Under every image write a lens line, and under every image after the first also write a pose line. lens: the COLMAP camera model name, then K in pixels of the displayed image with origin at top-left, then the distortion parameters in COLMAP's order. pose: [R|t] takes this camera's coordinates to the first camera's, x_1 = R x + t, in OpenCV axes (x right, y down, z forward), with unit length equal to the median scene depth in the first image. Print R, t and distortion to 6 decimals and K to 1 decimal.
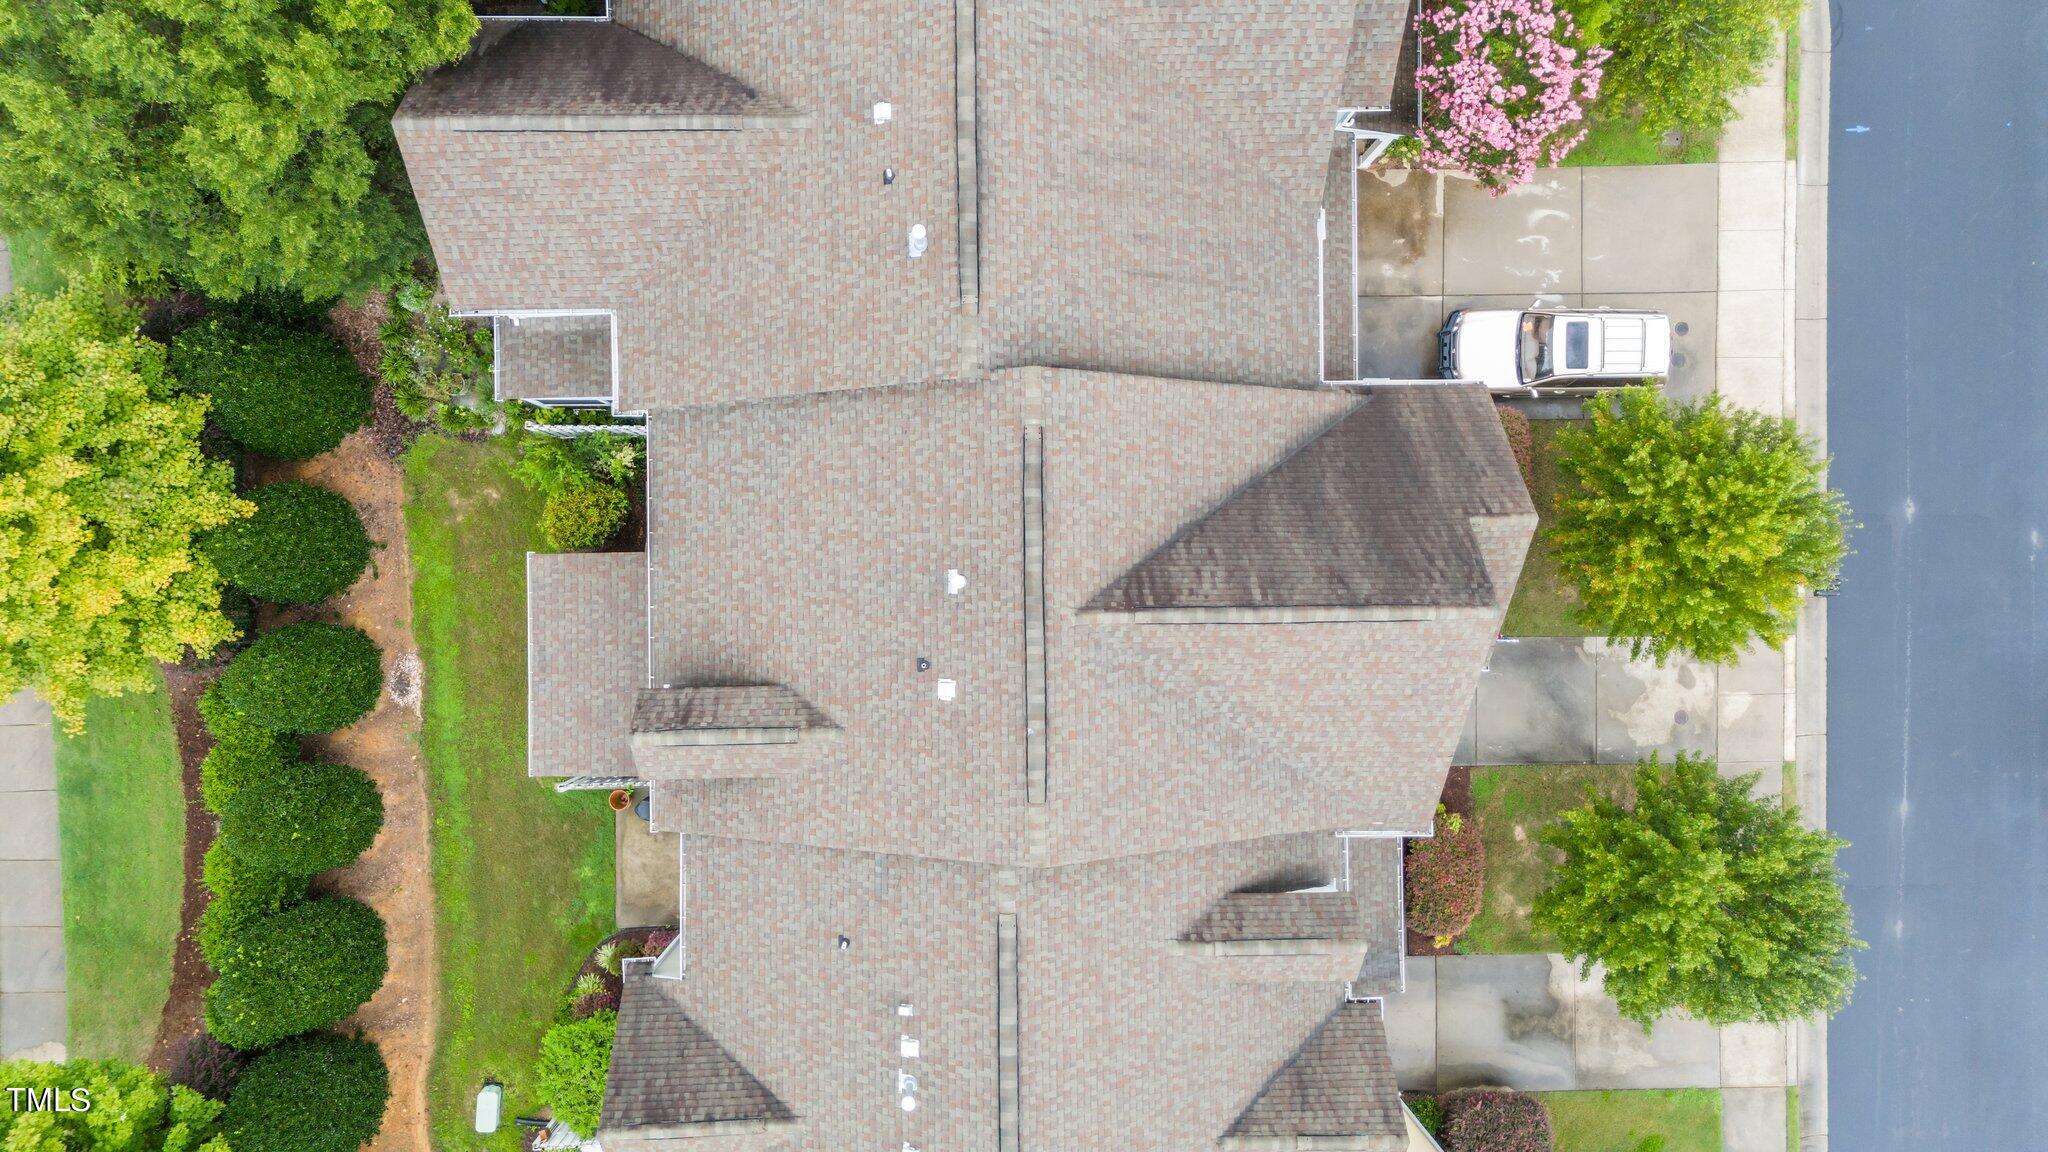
lens RADIAL K [[1508.9, 0, 1024.0], [0, 1508.9, 576.0], [0, 0, 1]] dist [0.075925, -0.075611]
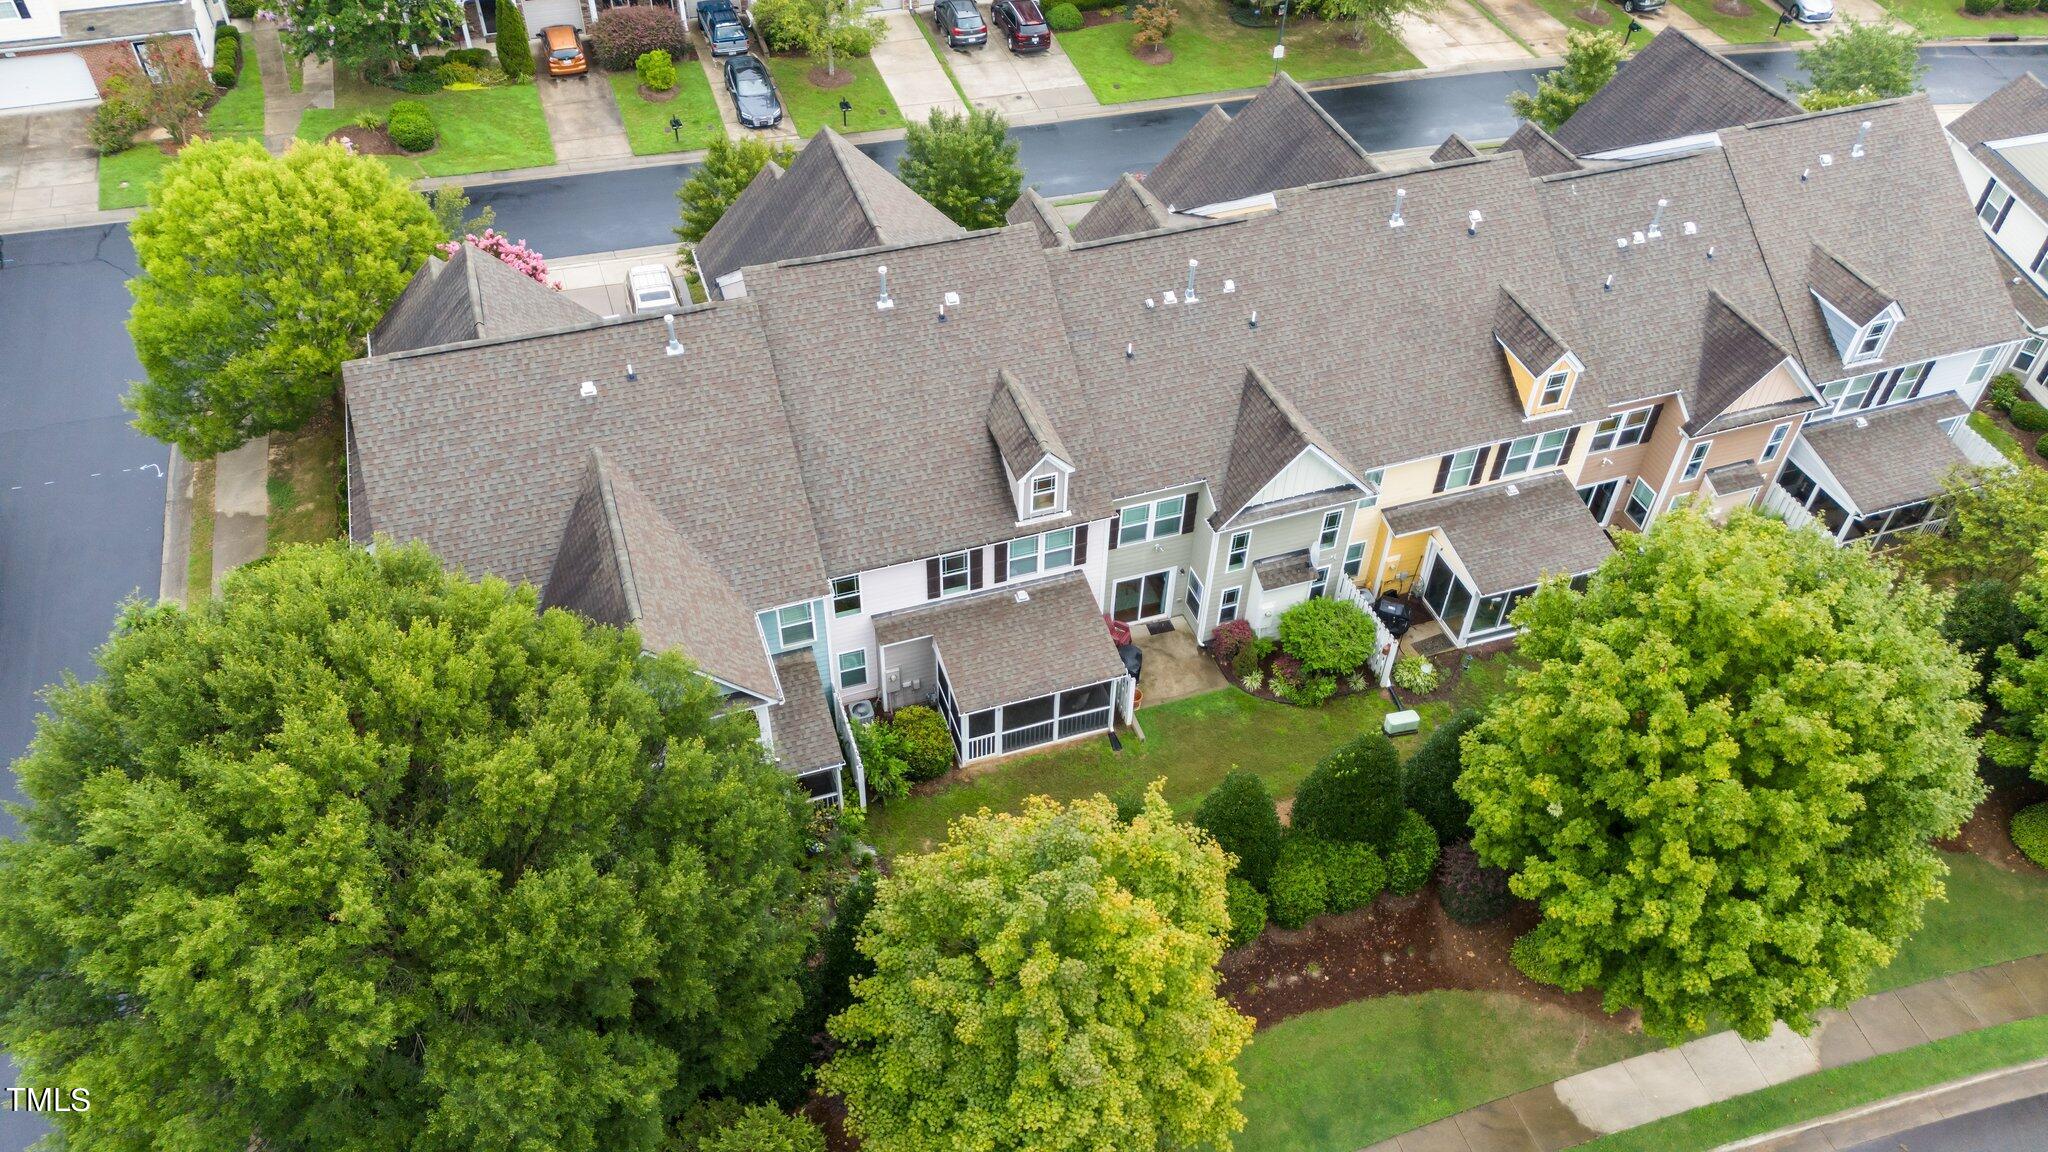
lens RADIAL K [[1508.9, 0, 1024.0], [0, 1508.9, 576.0], [0, 0, 1]] dist [0.075925, -0.075611]
pose [[-0.315392, -0.671384, 0.670650, -1.256868], [0.948233, -0.195282, 0.250438, -0.290362], [-0.037174, 0.714918, 0.698219, 0.080009]]
